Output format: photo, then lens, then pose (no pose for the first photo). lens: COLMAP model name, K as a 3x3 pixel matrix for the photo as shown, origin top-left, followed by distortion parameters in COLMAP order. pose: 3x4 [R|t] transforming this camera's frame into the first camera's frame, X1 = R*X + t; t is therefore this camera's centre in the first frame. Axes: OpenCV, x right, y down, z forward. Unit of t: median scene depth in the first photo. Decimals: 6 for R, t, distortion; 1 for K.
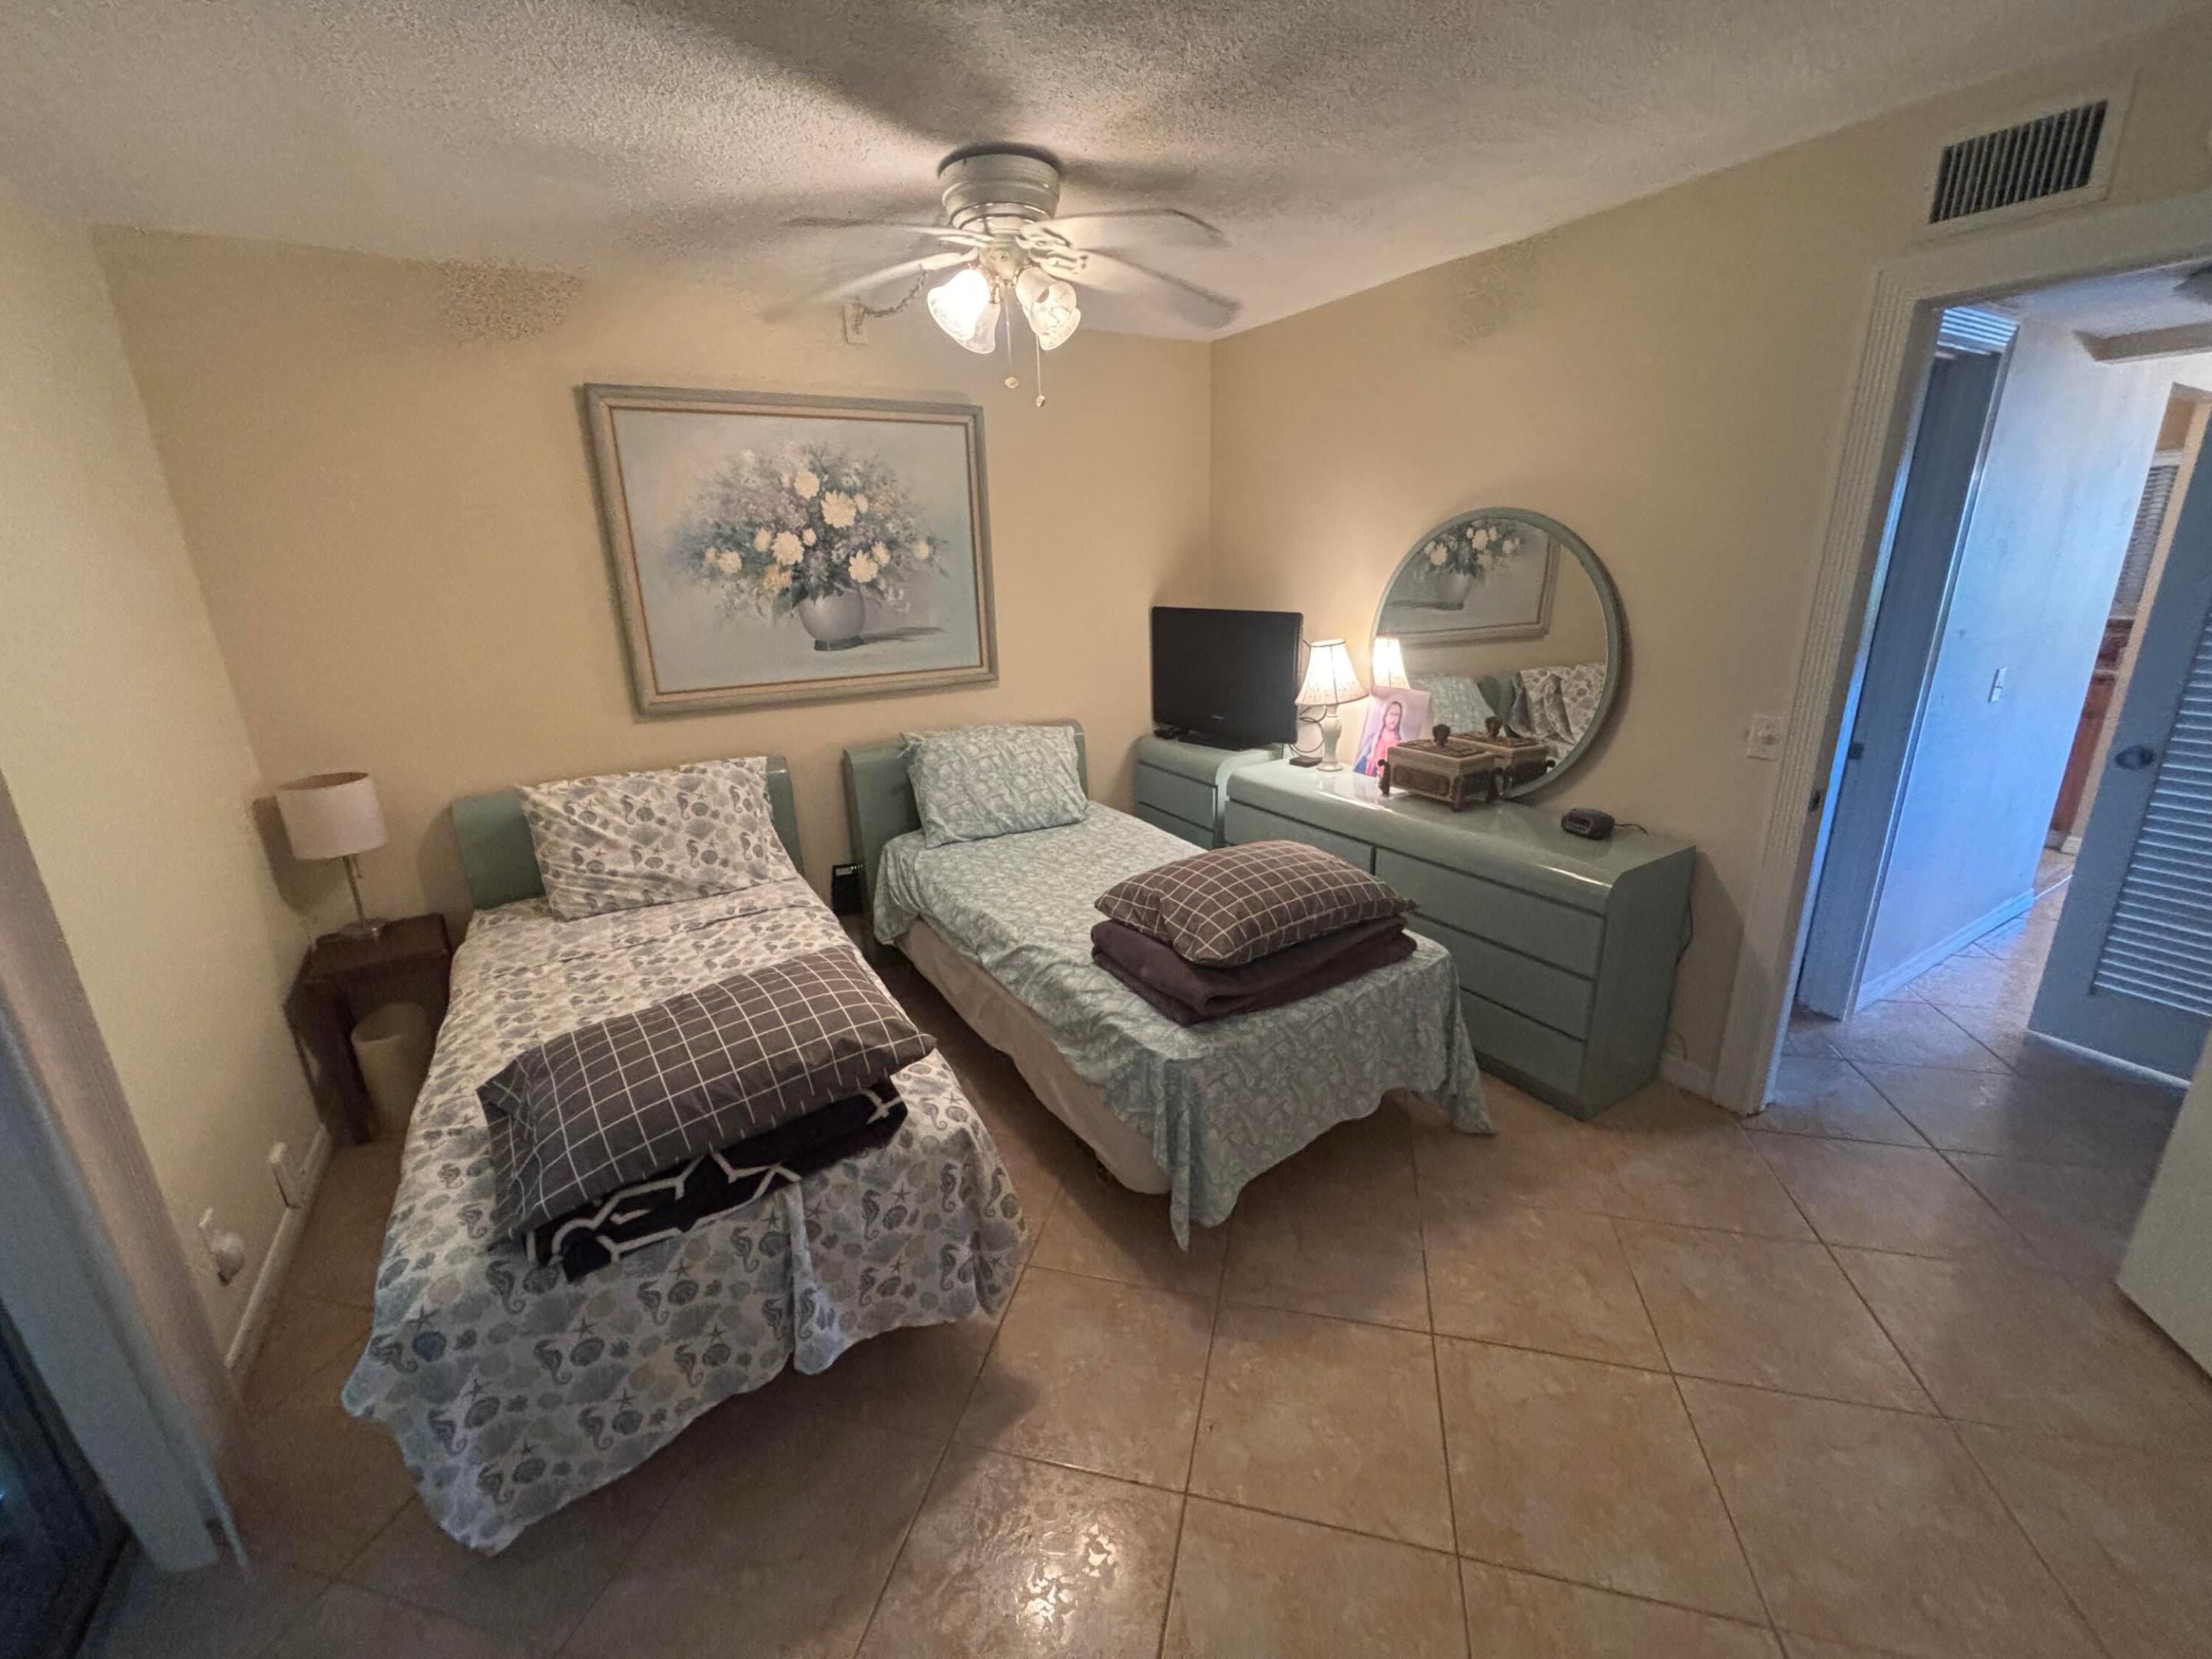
lens RADIAL K [[891.9, 0, 1118.2], [0, 891.9, 822.8], [0, 0, 1]] dist [-0.009831, -0.000608]
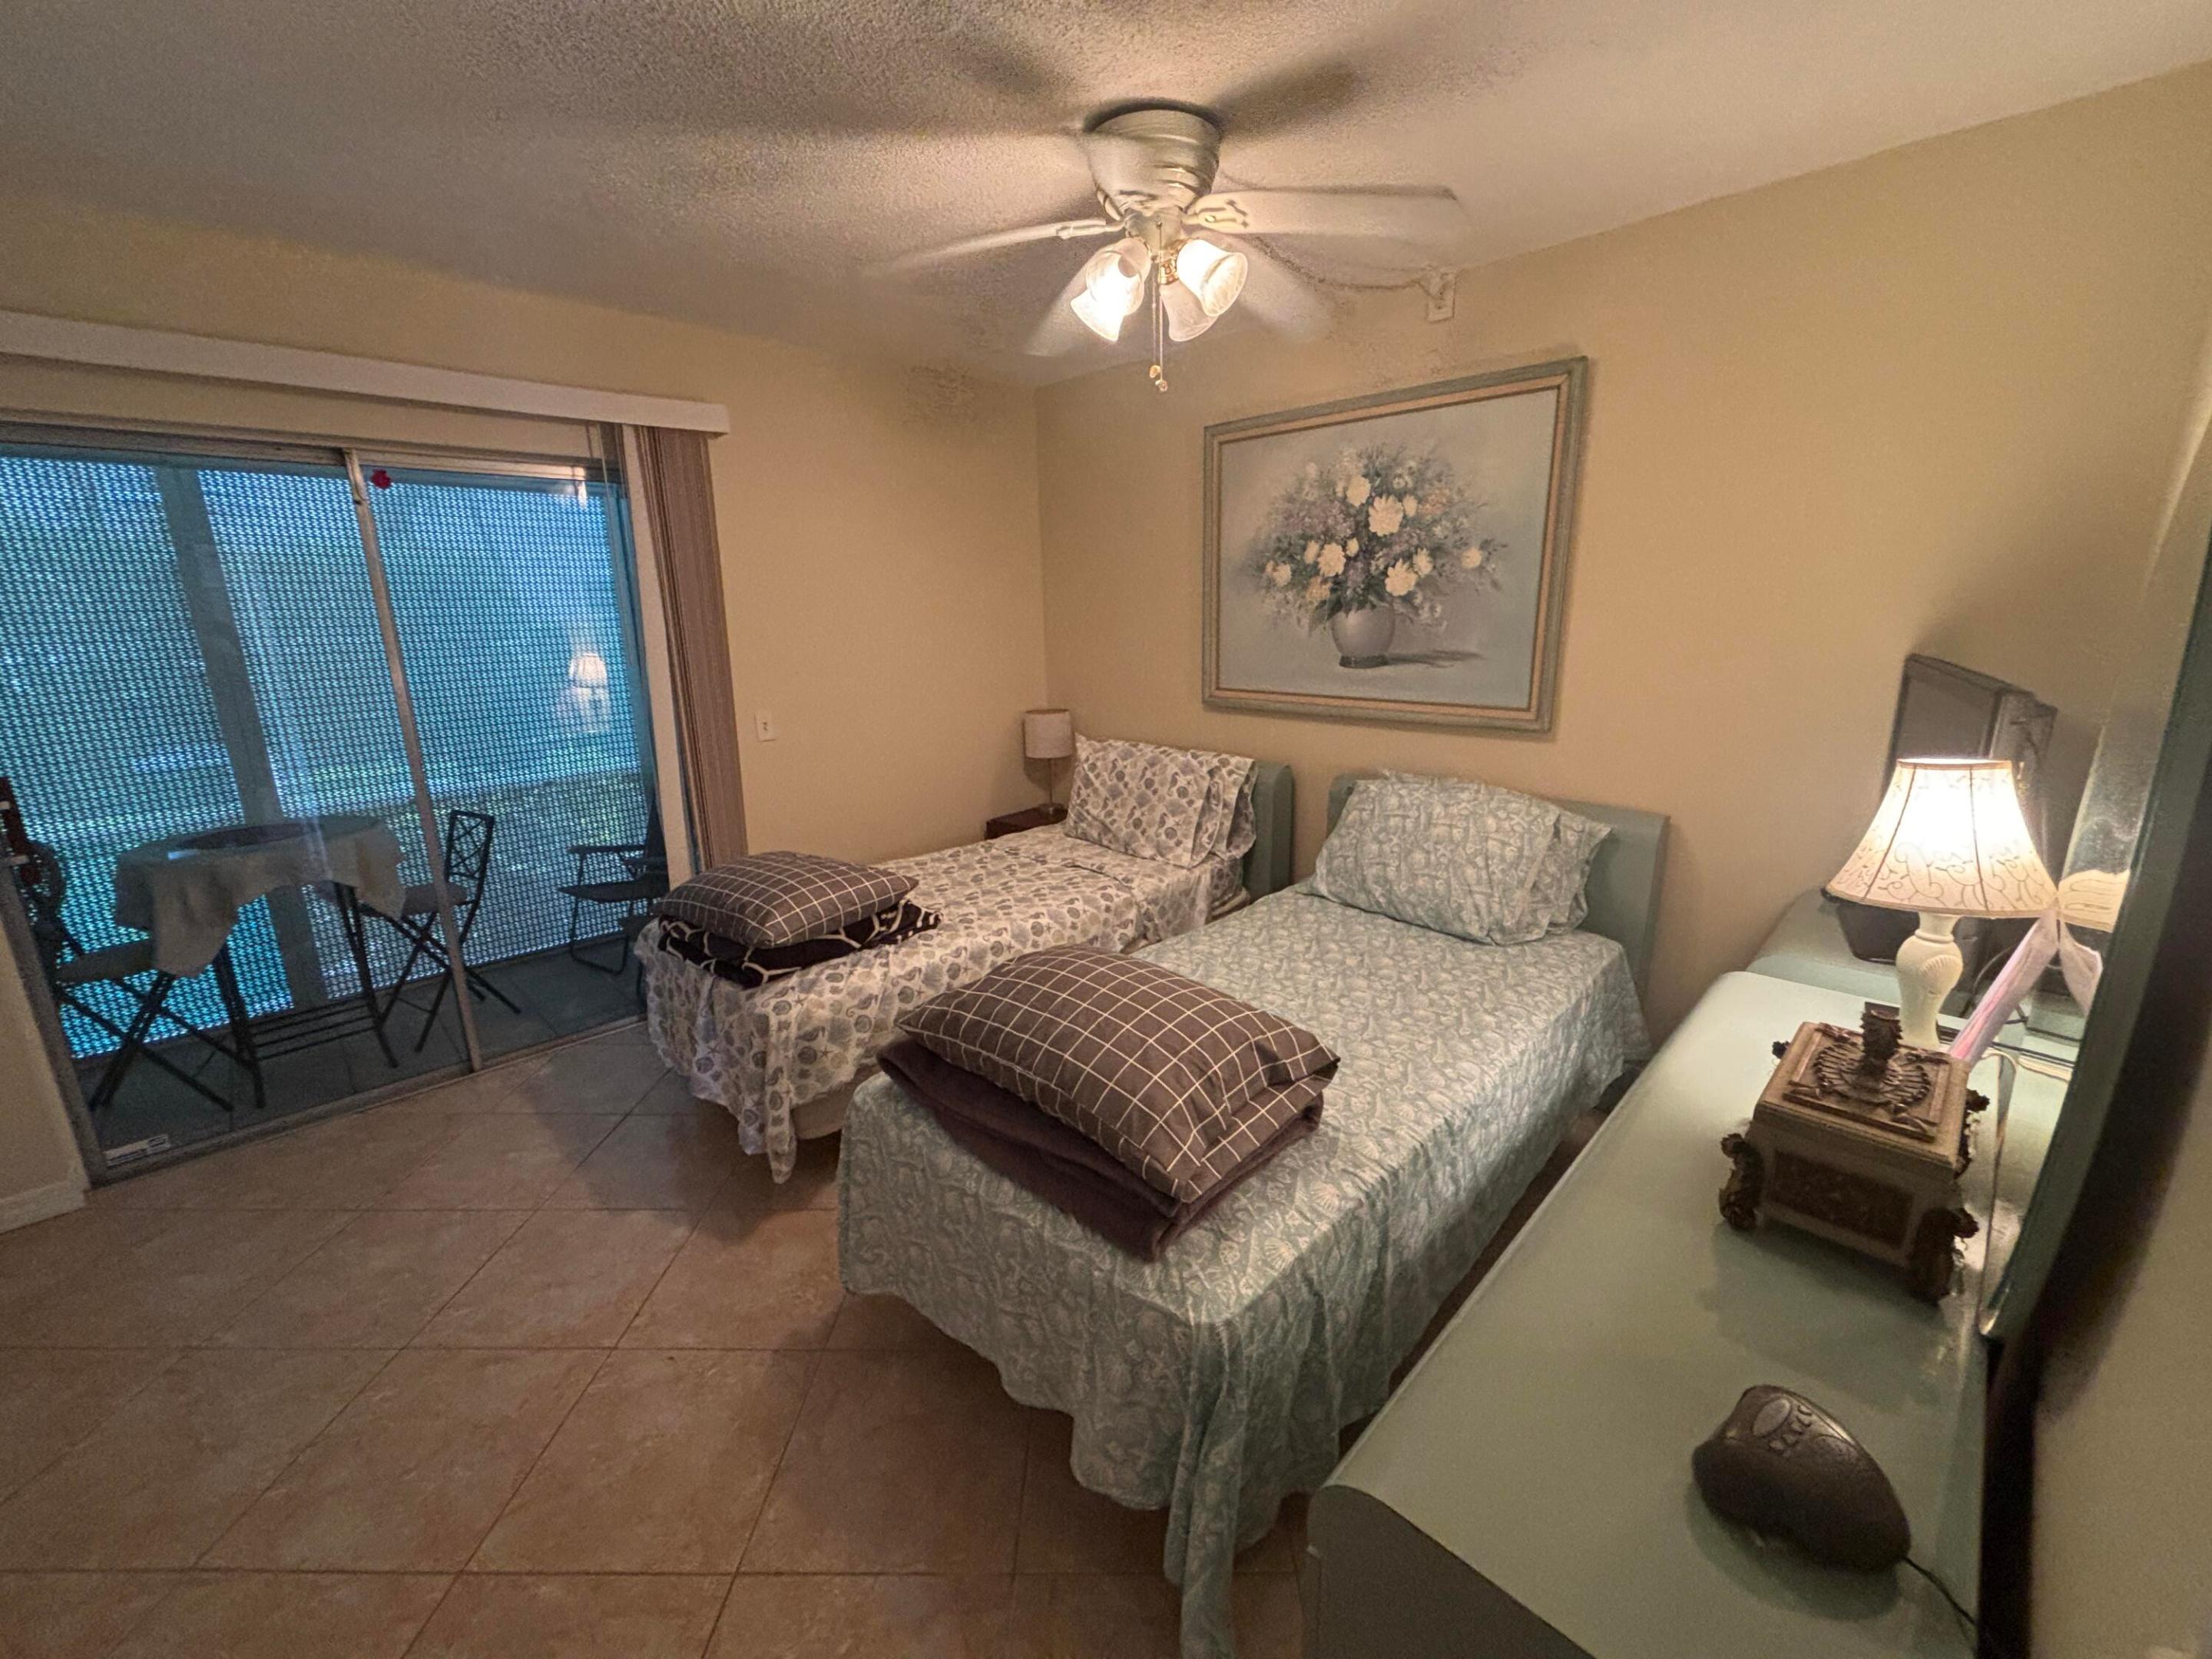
lens RADIAL K [[891.9, 0, 1111.3], [0, 891.9, 831.8], [0, 0, 1]] dist [-0.009831, -0.000608]
pose [[0.223855, 0.260146, -0.939262, 0.567649], [-0.268359, 0.942919, 0.197201, -0.153796], [0.936949, 0.207915, 0.280890, 0.557771]]
